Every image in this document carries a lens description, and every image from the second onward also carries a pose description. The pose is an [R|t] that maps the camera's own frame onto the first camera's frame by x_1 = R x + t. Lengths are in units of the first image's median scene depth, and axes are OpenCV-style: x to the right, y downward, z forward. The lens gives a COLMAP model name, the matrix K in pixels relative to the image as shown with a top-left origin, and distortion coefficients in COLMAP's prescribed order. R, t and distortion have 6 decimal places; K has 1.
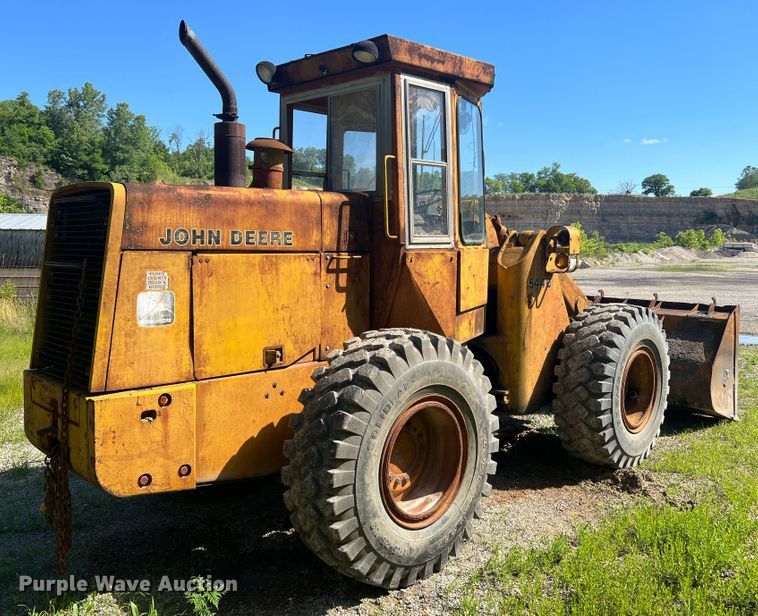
lens RADIAL K [[636.0, 0, 398.3], [0, 636.0, 300.7], [0, 0, 1]] dist [0.161796, -0.258158]
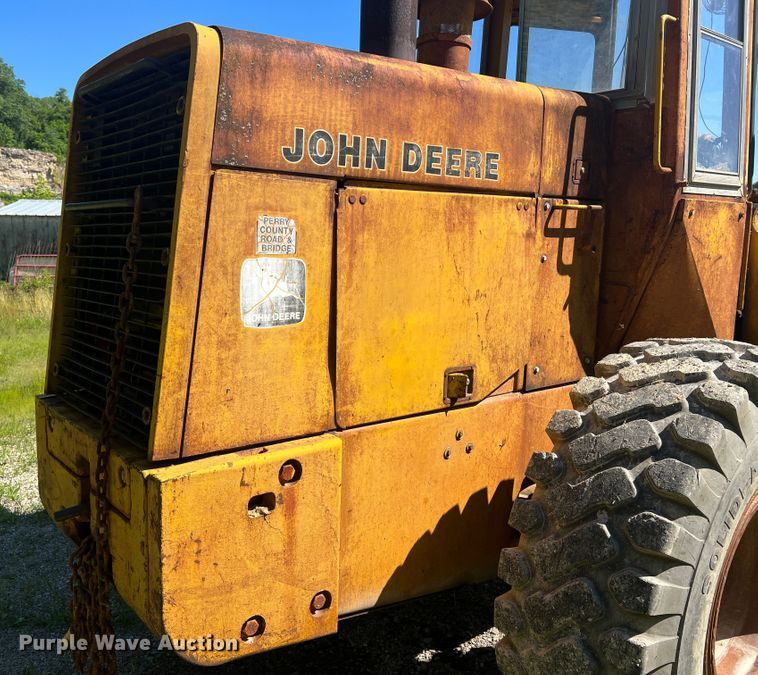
lens RADIAL K [[680.8, 0, 381.5], [0, 680.8, 336.8], [0, 0, 1]] dist [0.122675, -0.203764]
pose [[0.995800, 0.018338, -0.089699, -0.220423], [-0.013354, 0.998349, 0.055860, 0.014855], [0.090575, -0.054427, 0.994401, 0.434113]]
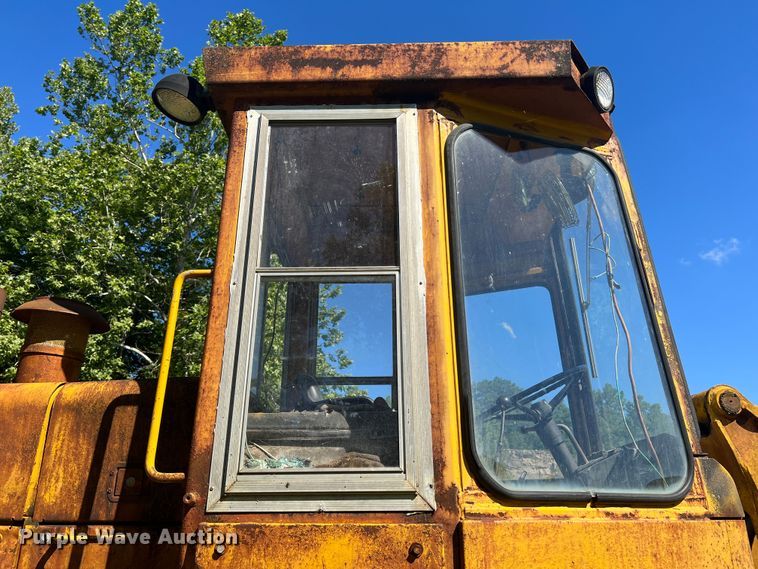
lens RADIAL K [[593.3, 0, 378.5], [0, 593.3, 289.2], [0, 0, 1]] dist [0.015307, -0.007338]
pose [[0.696934, -0.260994, -0.667956, 0.357899], [-0.064775, 0.904705, -0.421085, -0.071802], [0.714204, 0.336735, 0.613614, 0.963664]]
